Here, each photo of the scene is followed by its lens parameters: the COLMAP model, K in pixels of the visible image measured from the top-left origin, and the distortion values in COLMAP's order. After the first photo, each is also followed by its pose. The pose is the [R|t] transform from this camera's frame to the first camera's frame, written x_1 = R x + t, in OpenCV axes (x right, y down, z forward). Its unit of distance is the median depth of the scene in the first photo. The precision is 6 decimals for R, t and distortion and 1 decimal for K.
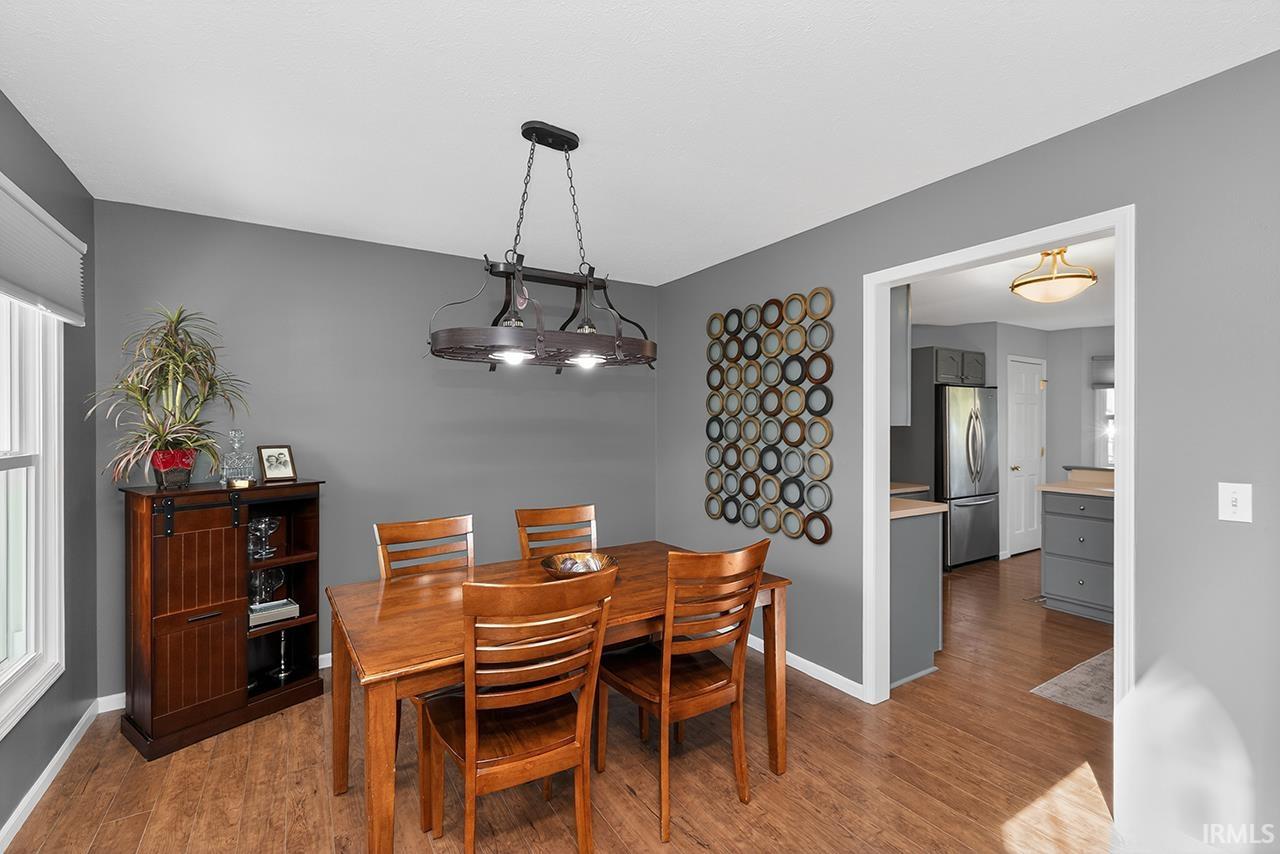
lens RADIAL K [[555.2, 0, 640.0], [0, 555.2, 427.0], [0, 0, 1]] dist [-0.001807, -0.000386]
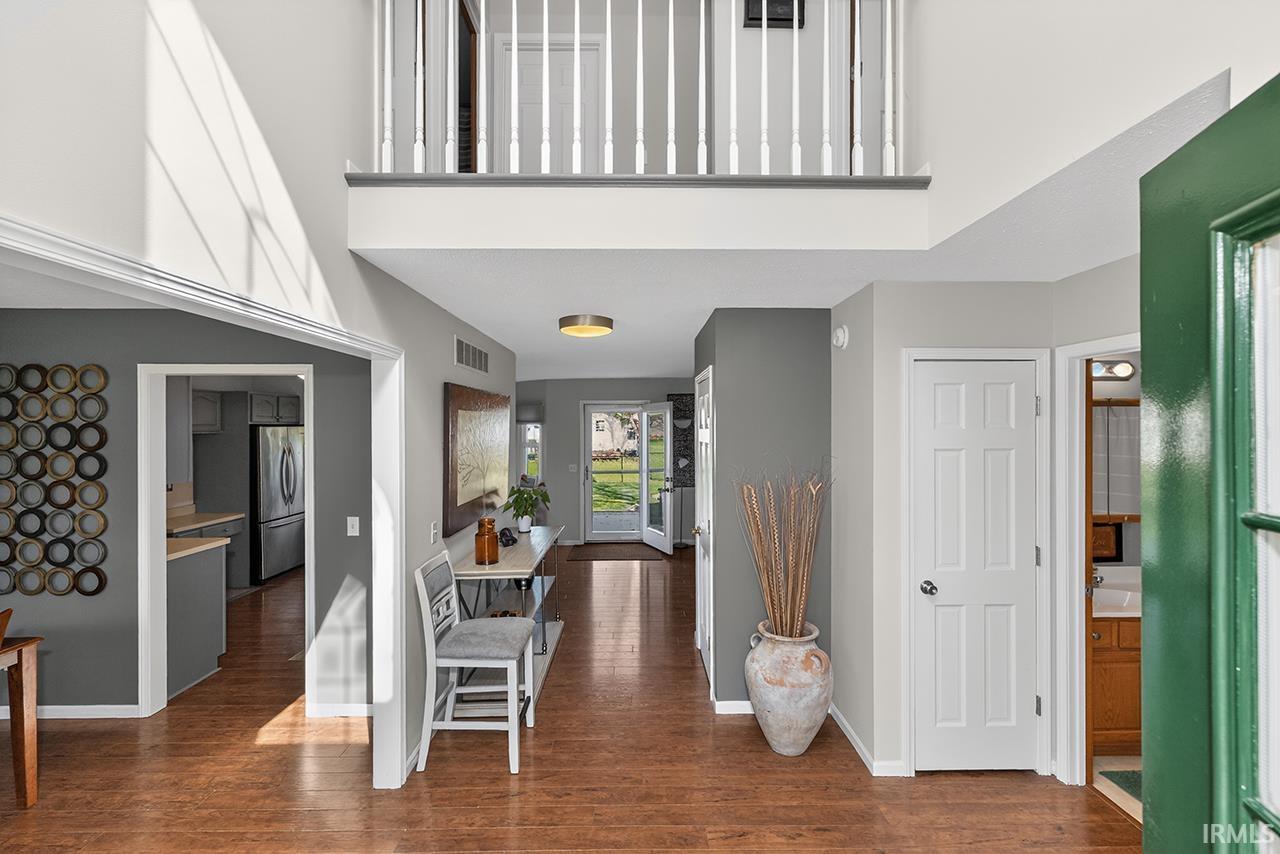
lens RADIAL K [[555.2, 0, 640.0], [0, 555.2, 427.0], [0, 0, 1]] dist [-0.001807, -0.000386]
pose [[0.518801, 0.000480, 0.854895, -0.053263], [0.001678, 0.999997, -0.001580, -0.117204], [-0.854893, 0.002254, 0.518799, -0.491737]]
